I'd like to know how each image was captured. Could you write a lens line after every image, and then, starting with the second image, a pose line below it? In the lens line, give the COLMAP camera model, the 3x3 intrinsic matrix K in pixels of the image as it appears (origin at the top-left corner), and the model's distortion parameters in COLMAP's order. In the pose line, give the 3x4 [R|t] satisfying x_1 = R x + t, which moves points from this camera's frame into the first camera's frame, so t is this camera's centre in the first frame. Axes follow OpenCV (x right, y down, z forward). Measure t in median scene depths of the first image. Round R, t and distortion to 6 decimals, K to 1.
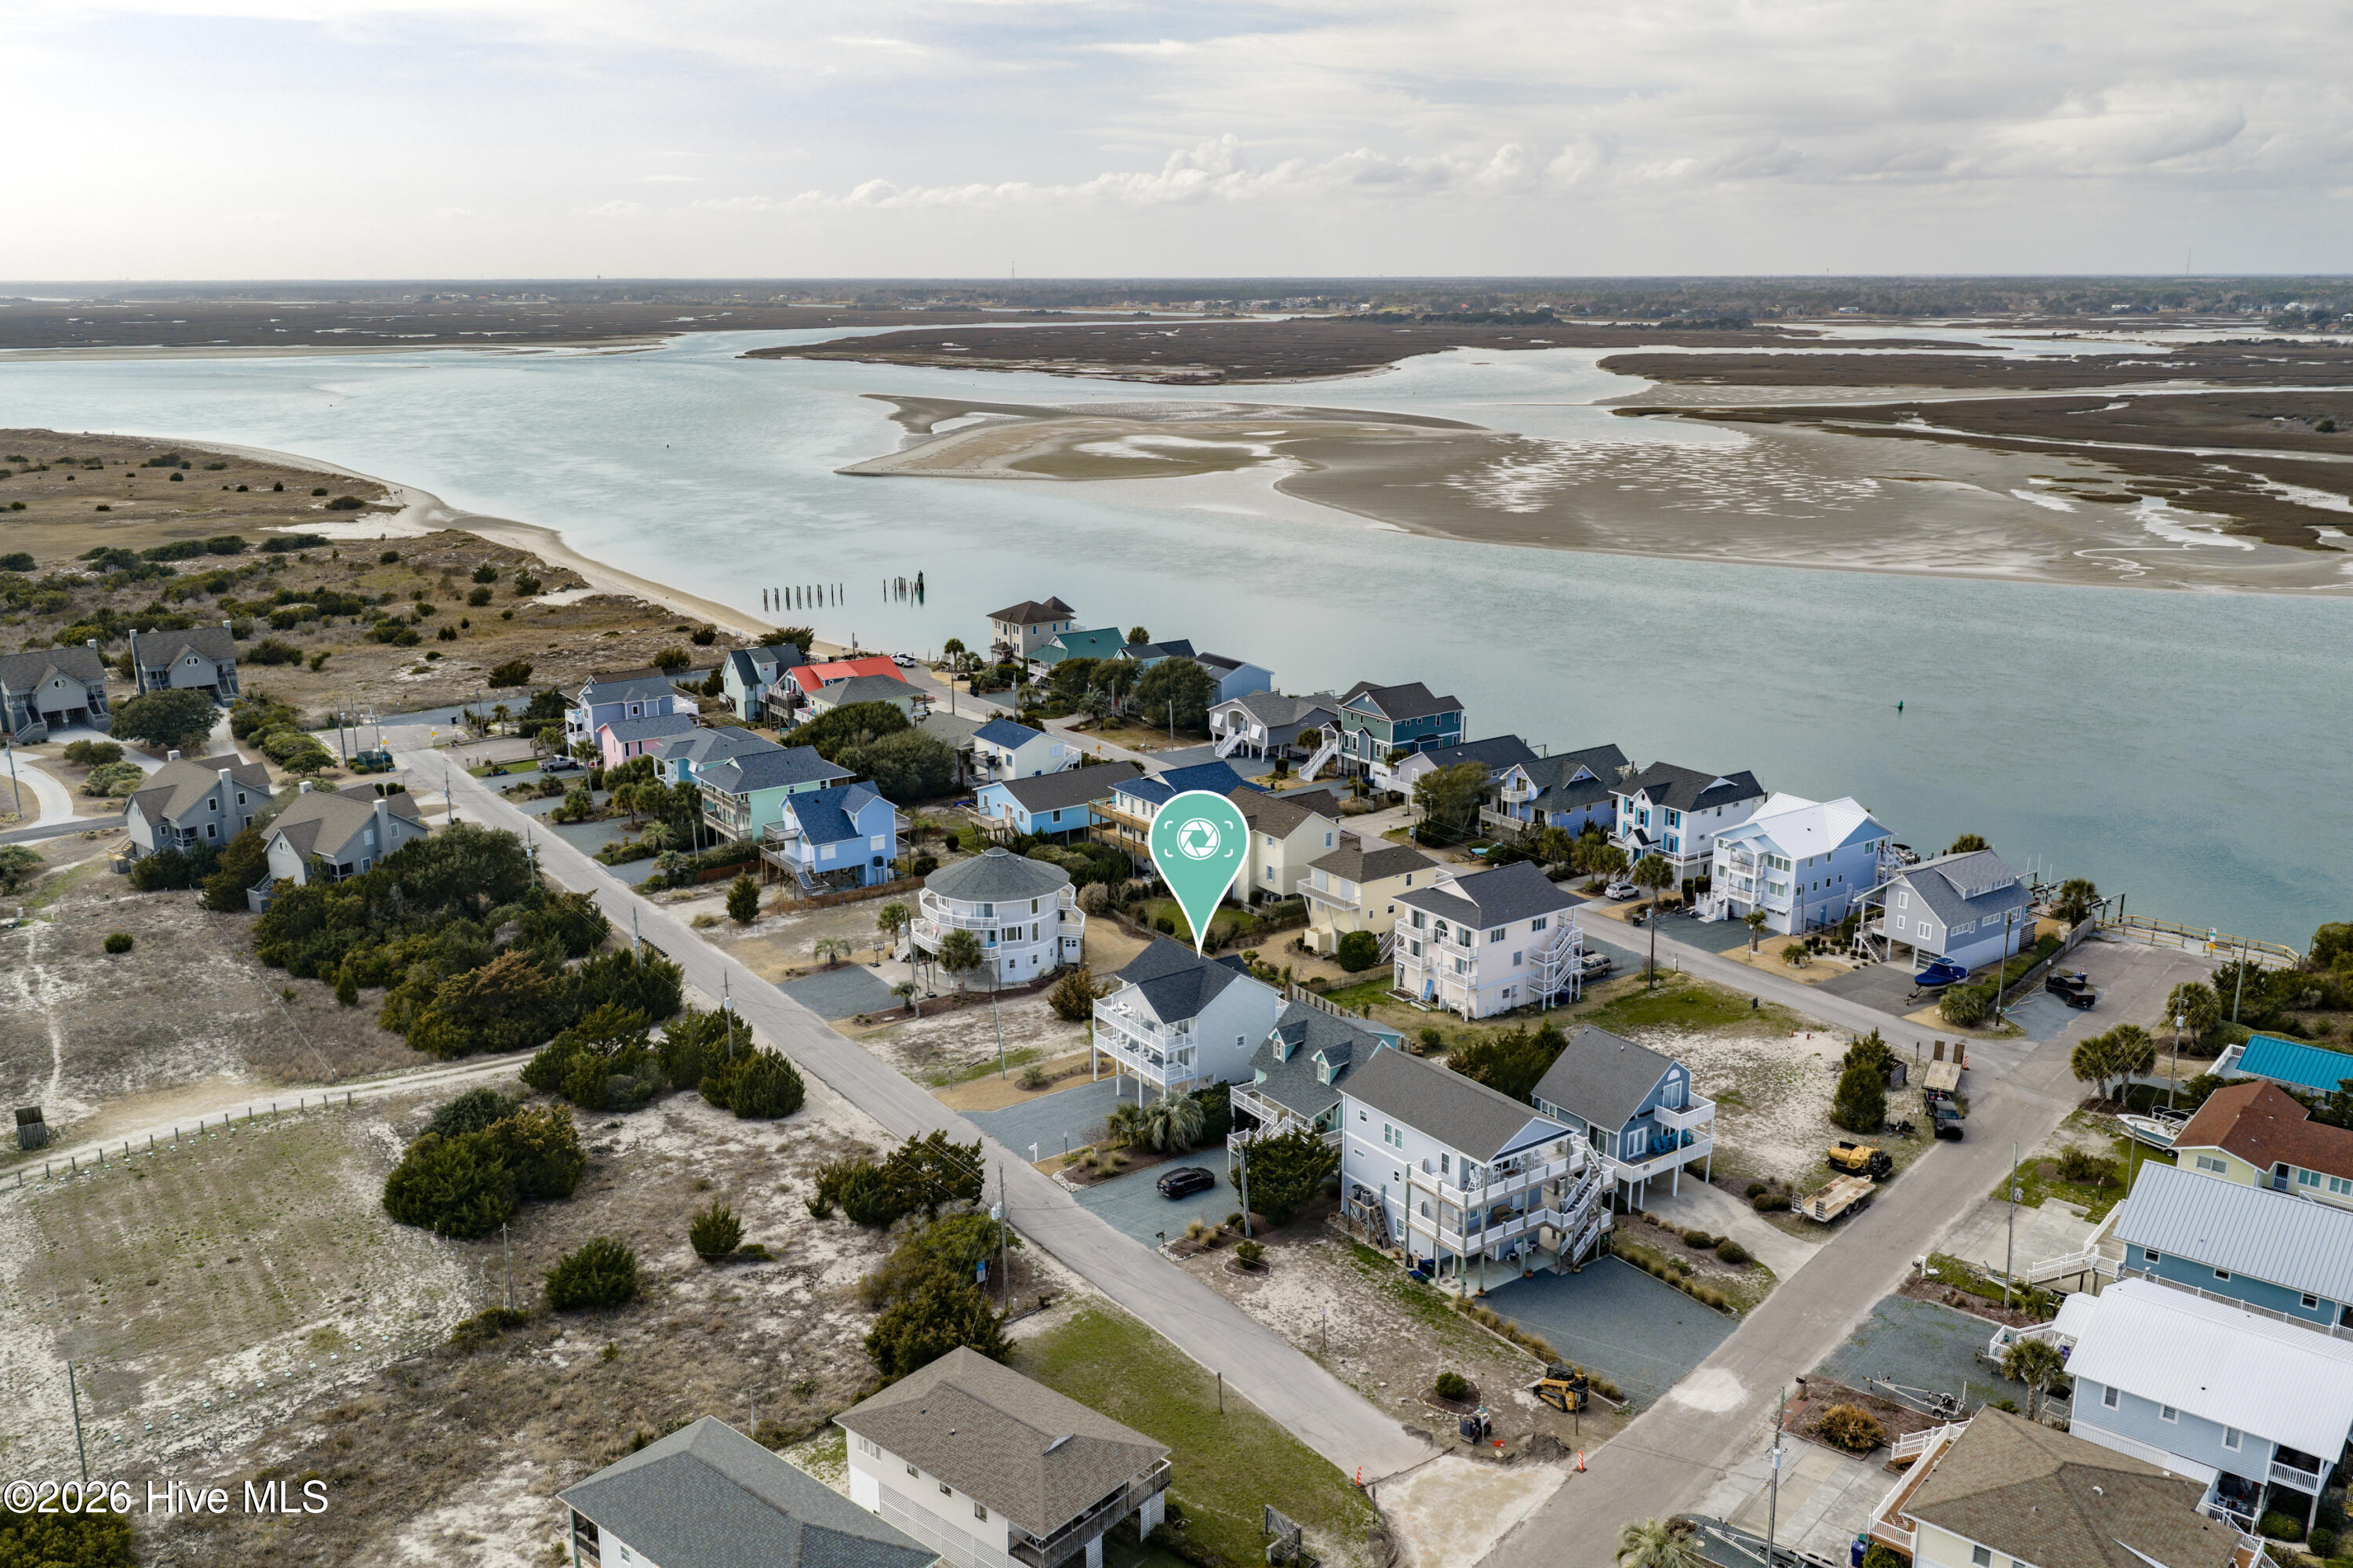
lens RADIAL K [[1922.9, 0, 1175.4], [0, 1922.9, 826.1], [0, 0, 1]] dist [0.003300, -0.021012]
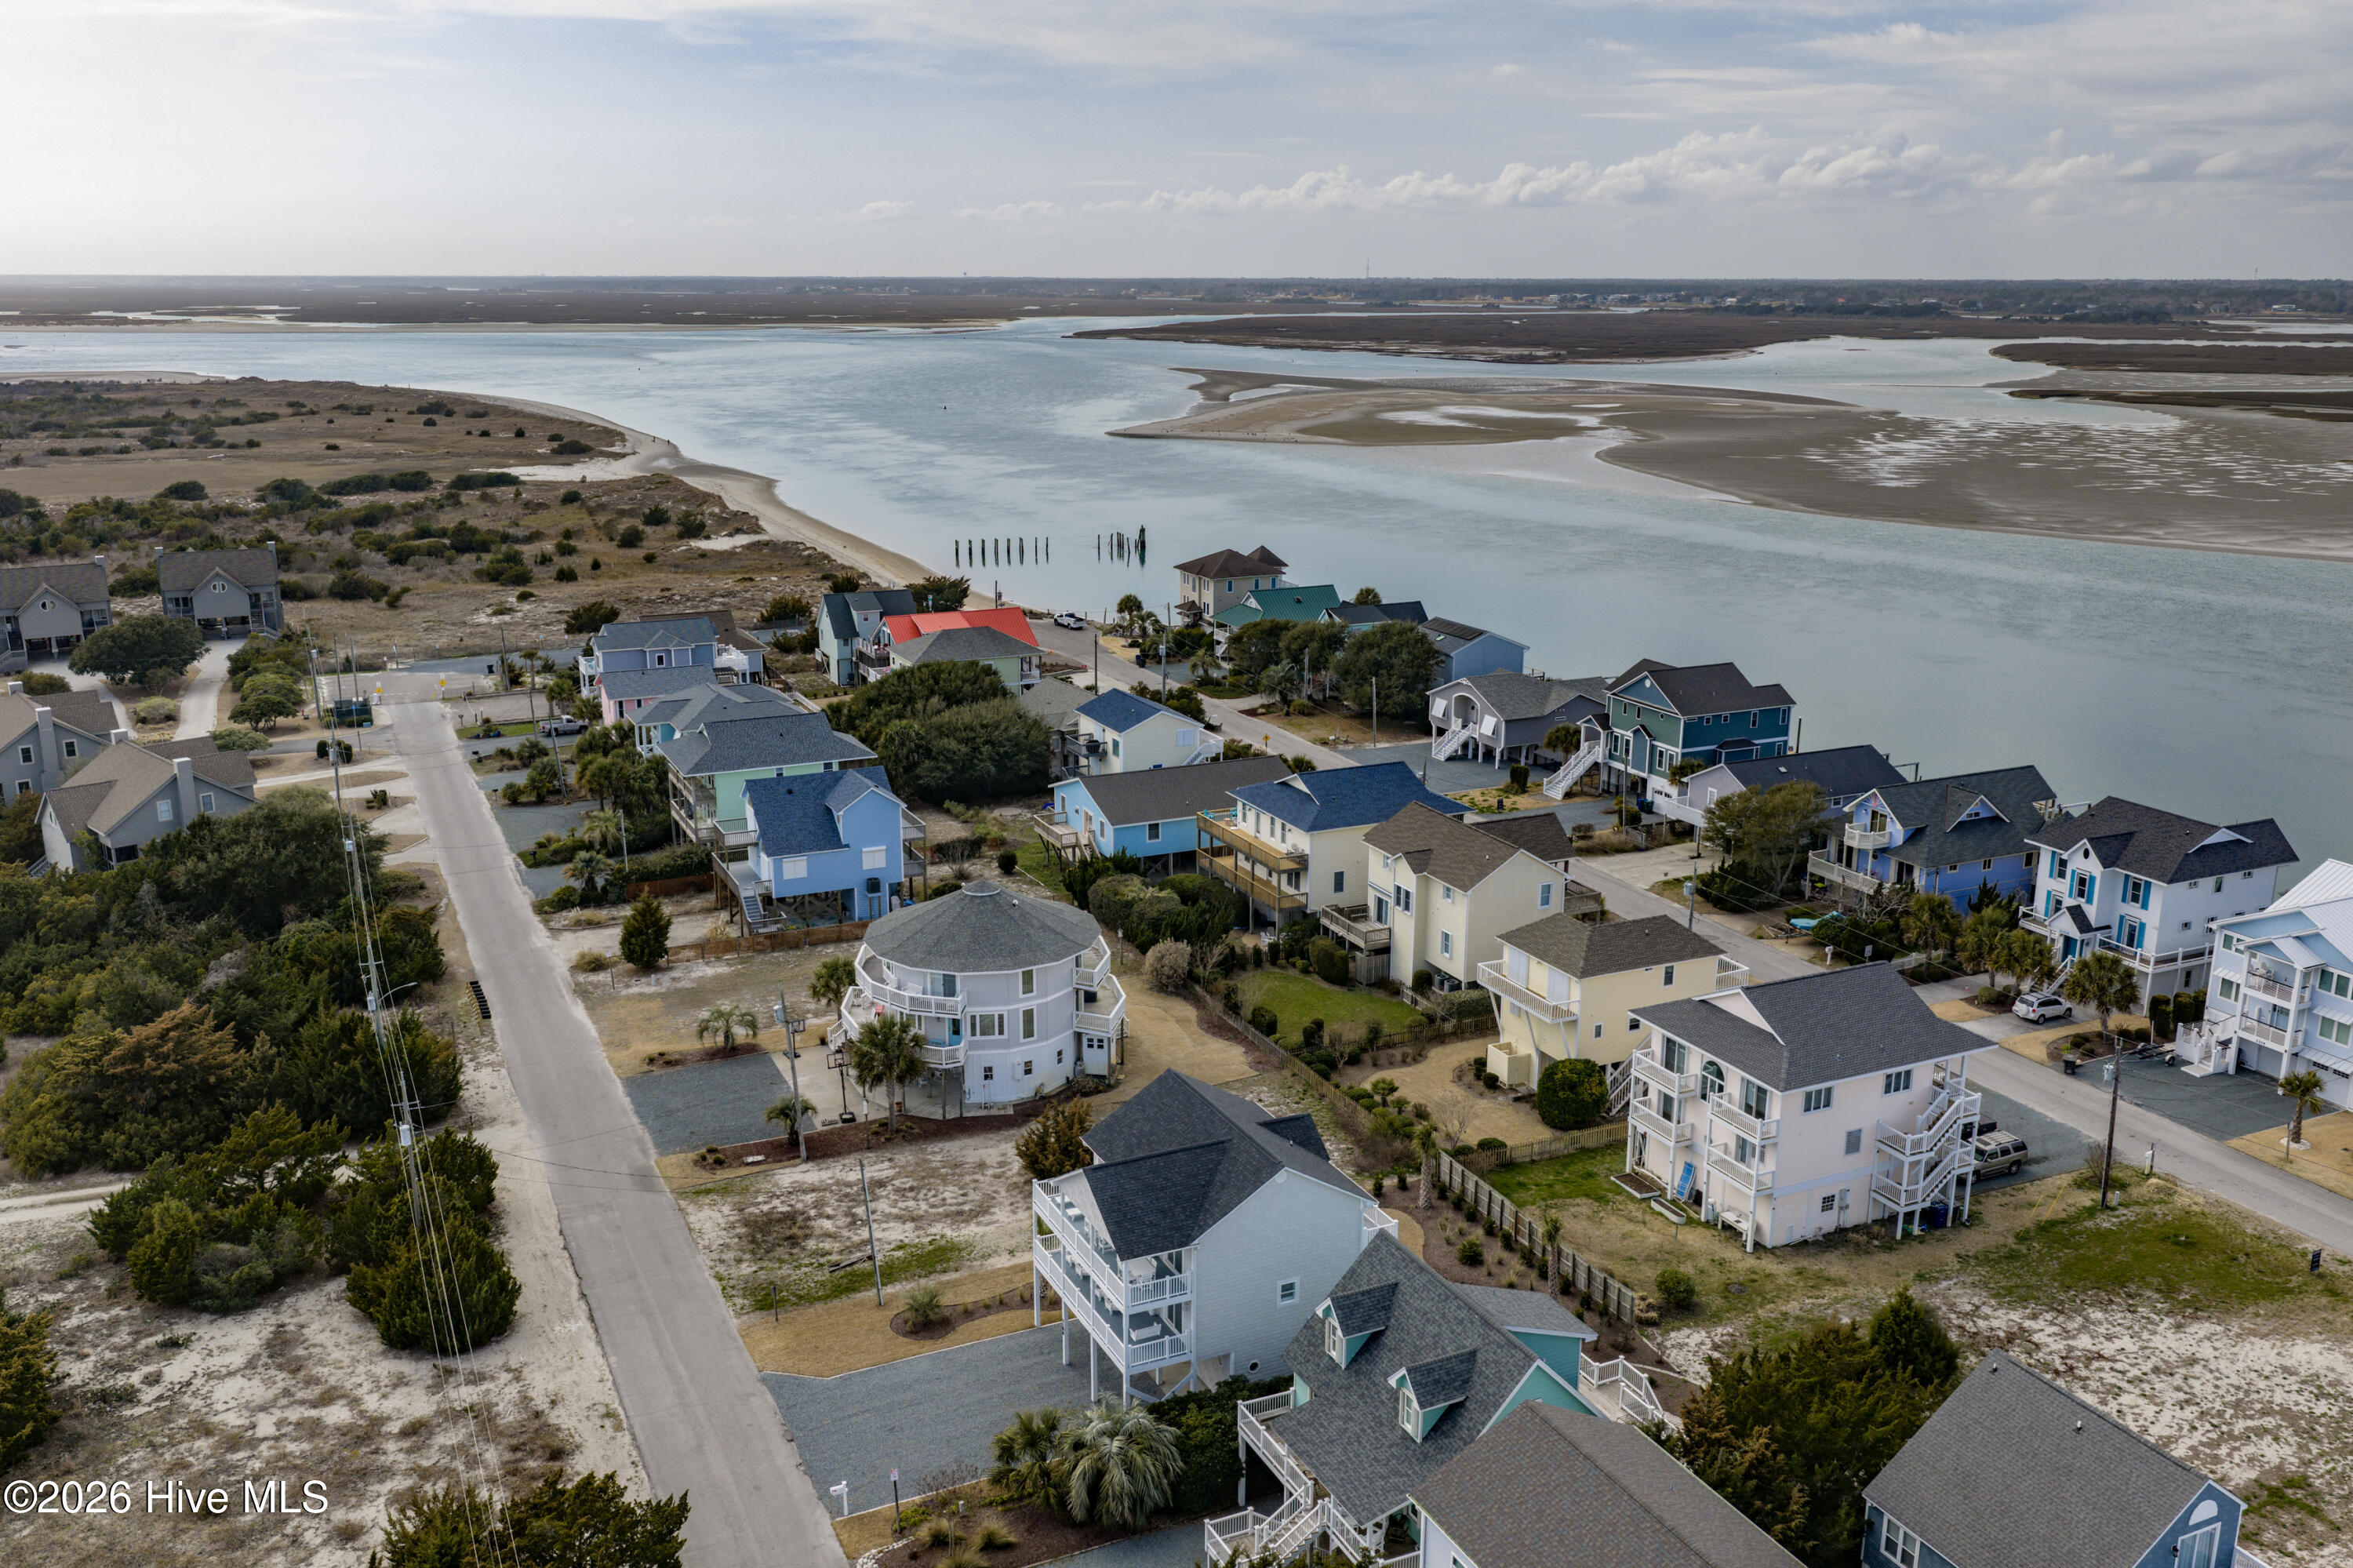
lens RADIAL K [[1922.9, 0, 1175.4], [0, 1922.9, 826.1], [0, 0, 1]] dist [0.003300, -0.021012]
pose [[0.984010, 0.053474, -0.169897, 0.053367], [-0.053679, 0.998552, 0.003390, -0.008792], [0.169832, 0.005785, 0.985456, 0.299526]]
